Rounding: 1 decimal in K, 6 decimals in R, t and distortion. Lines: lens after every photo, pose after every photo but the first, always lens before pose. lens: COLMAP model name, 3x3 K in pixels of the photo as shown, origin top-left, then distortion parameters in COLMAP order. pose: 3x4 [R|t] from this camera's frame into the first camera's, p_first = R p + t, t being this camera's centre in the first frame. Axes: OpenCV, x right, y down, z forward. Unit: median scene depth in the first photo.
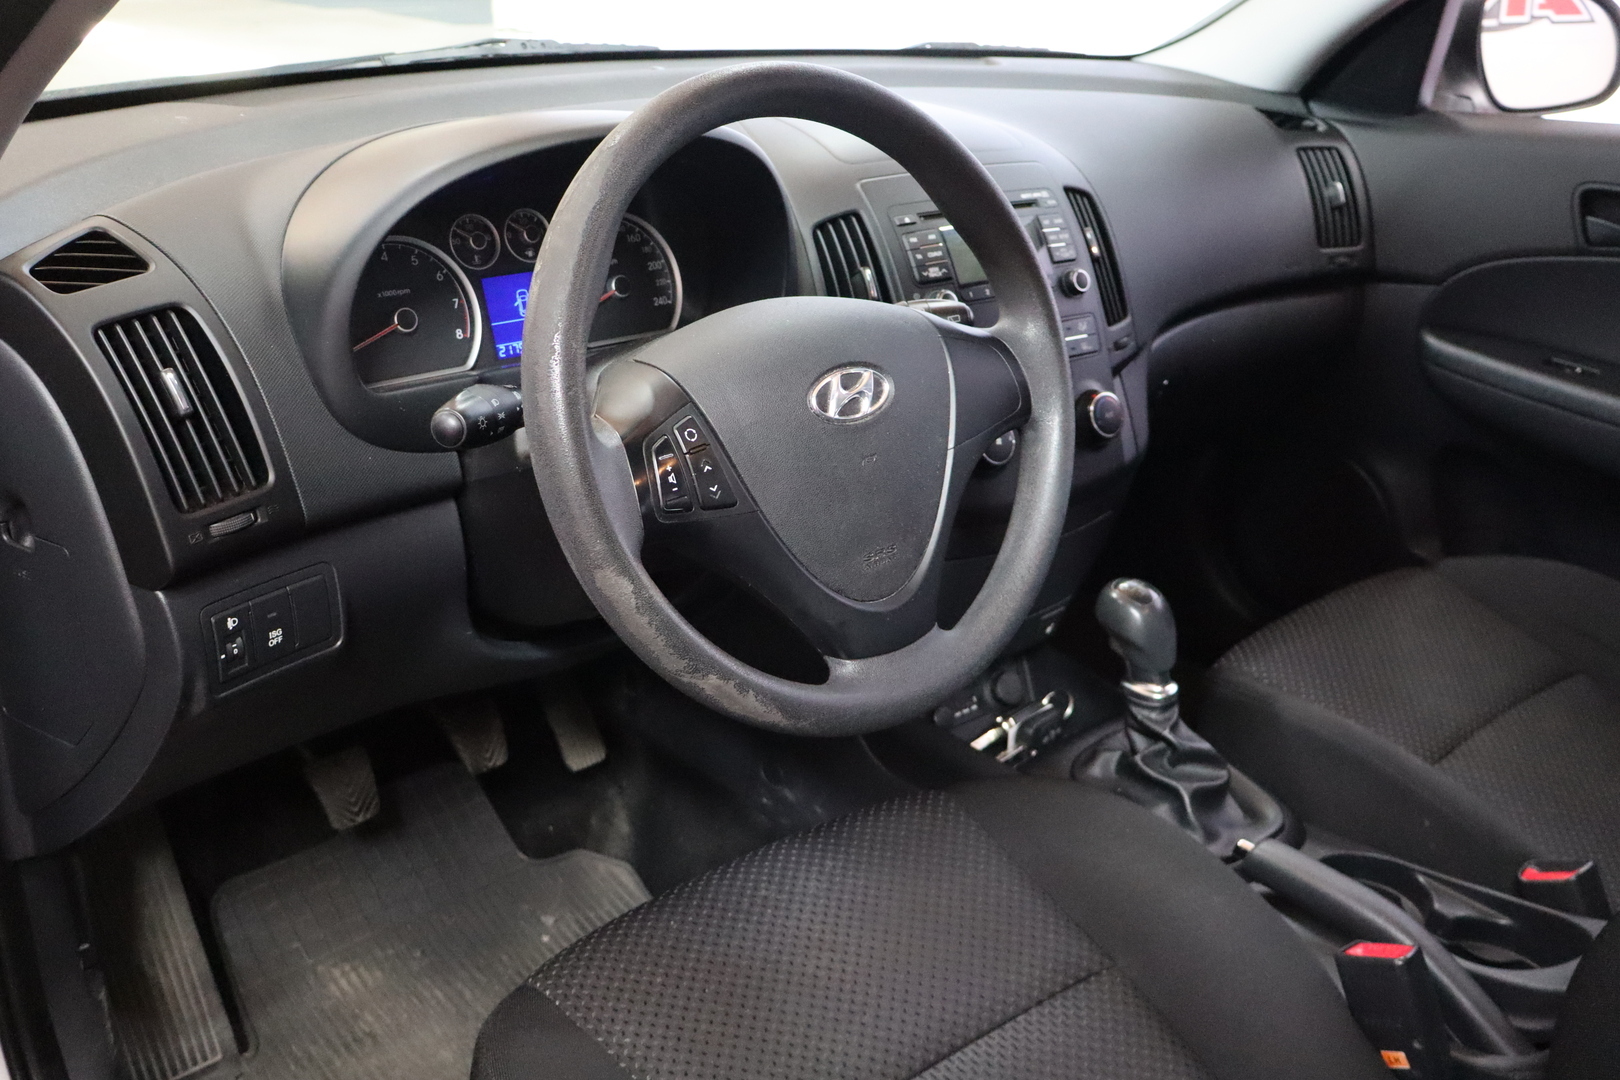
lens RADIAL K [[1498.4, 0, 810.0], [0, 1498.4, 540.0], [0, 0, 1]] dist [0.002716, 0.002352]
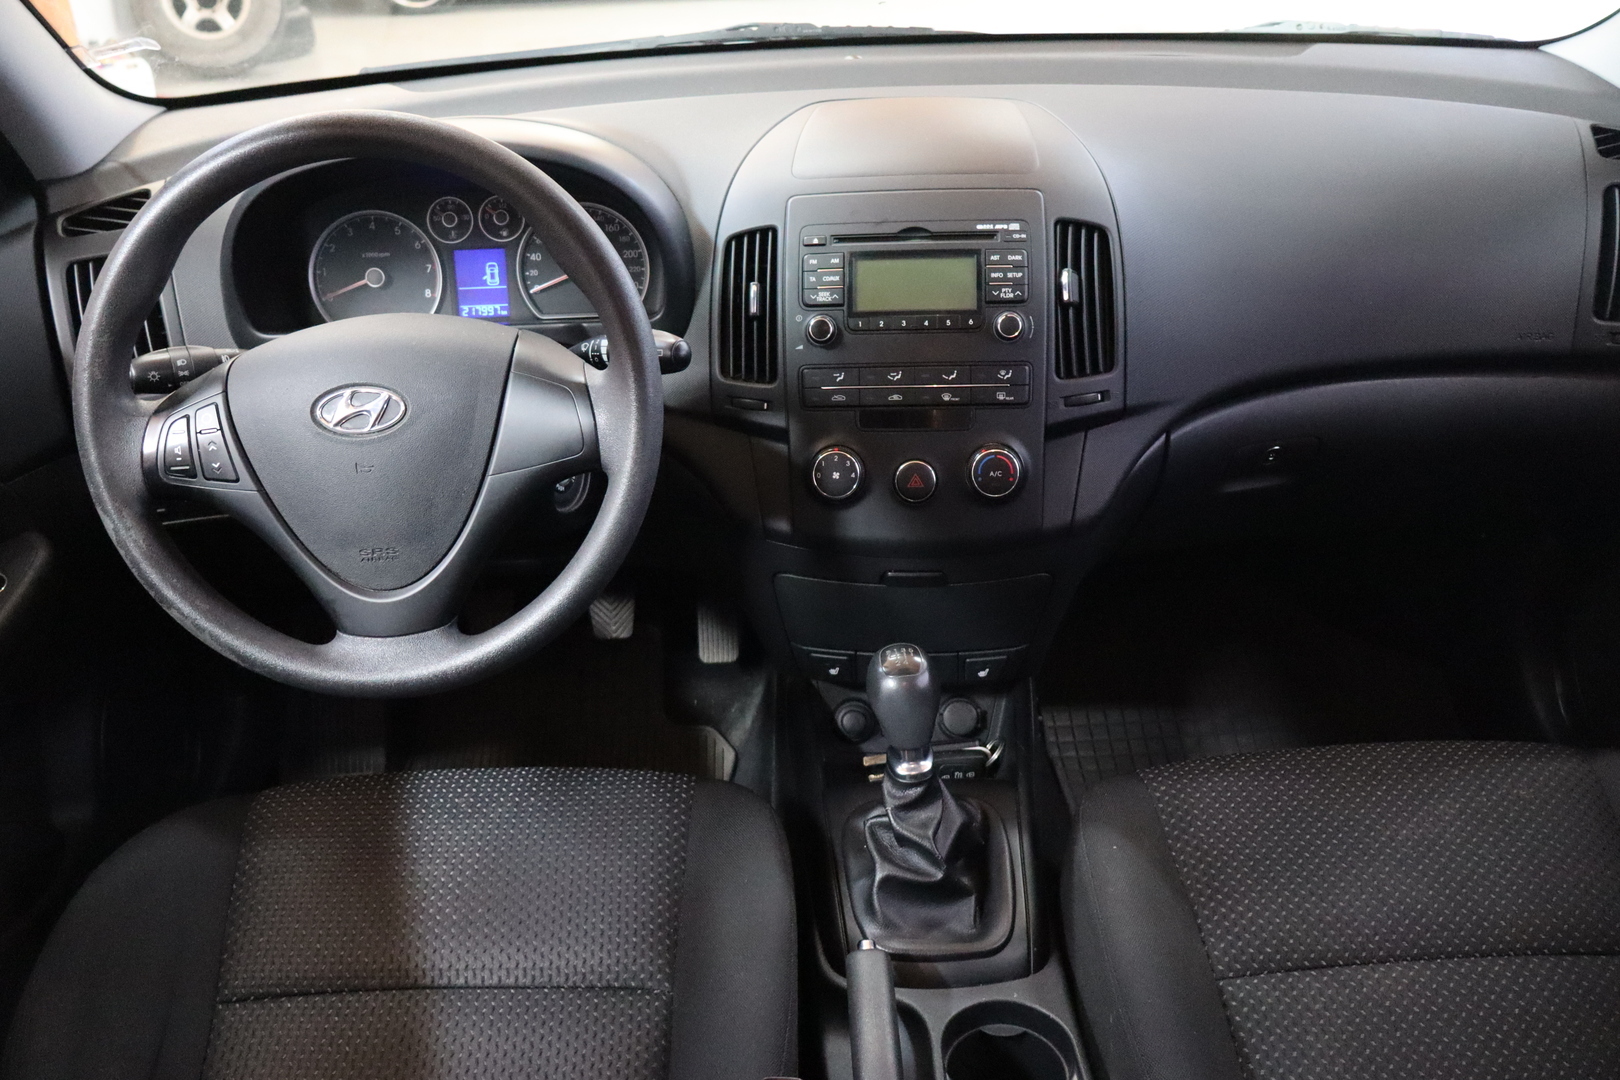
lens RADIAL K [[1323.7, 0, 810.0], [0, 1323.7, 540.0], [0, 0, 1]] dist [0.007371, 0.004074]
pose [[0.766705, 0.256787, -0.588408, 0.637449], [-0.195322, 0.966377, 0.167230, -0.167100], [0.611567, -0.013287, 0.791081, 0.289892]]
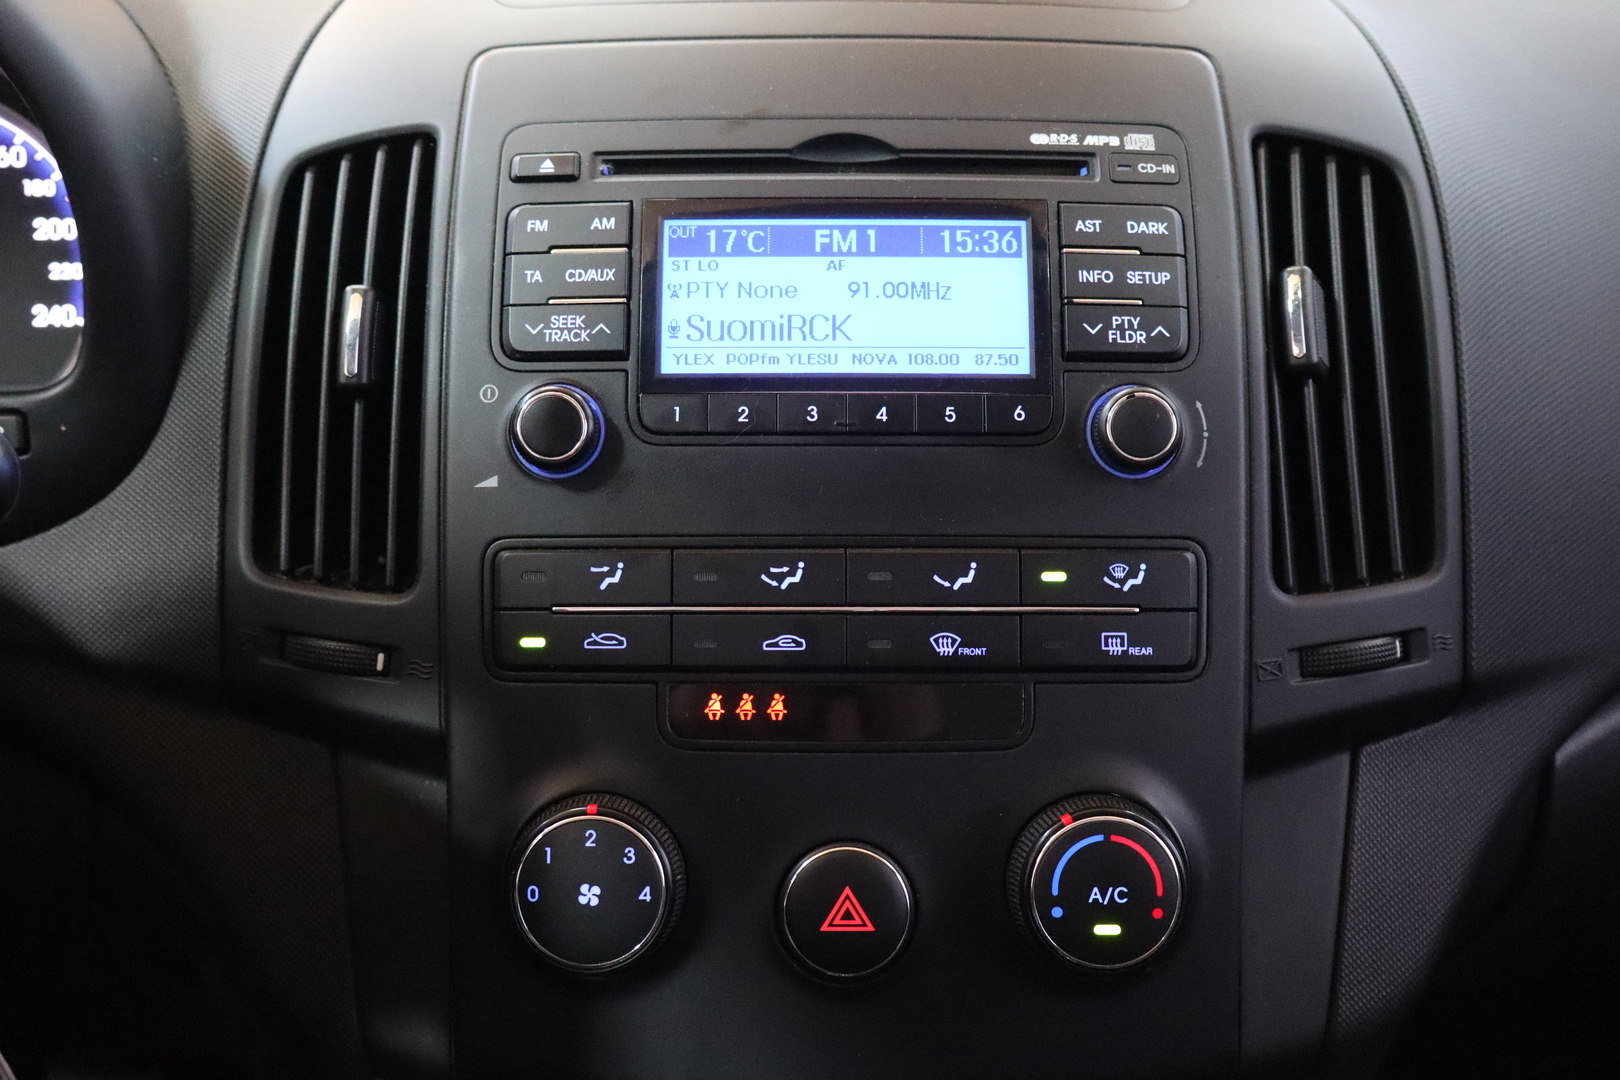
lens RADIAL K [[1863.2, 0, 810.0], [0, 1863.2, 540.0], [0, 0, 1]] dist [-0.009407, -0.006880]
pose [[0.811063, 0.183541, -0.555418, 0.357294], [-0.213671, 0.976846, 0.010786, -0.149150], [0.544538, 0.109929, 0.831501, 0.695992]]
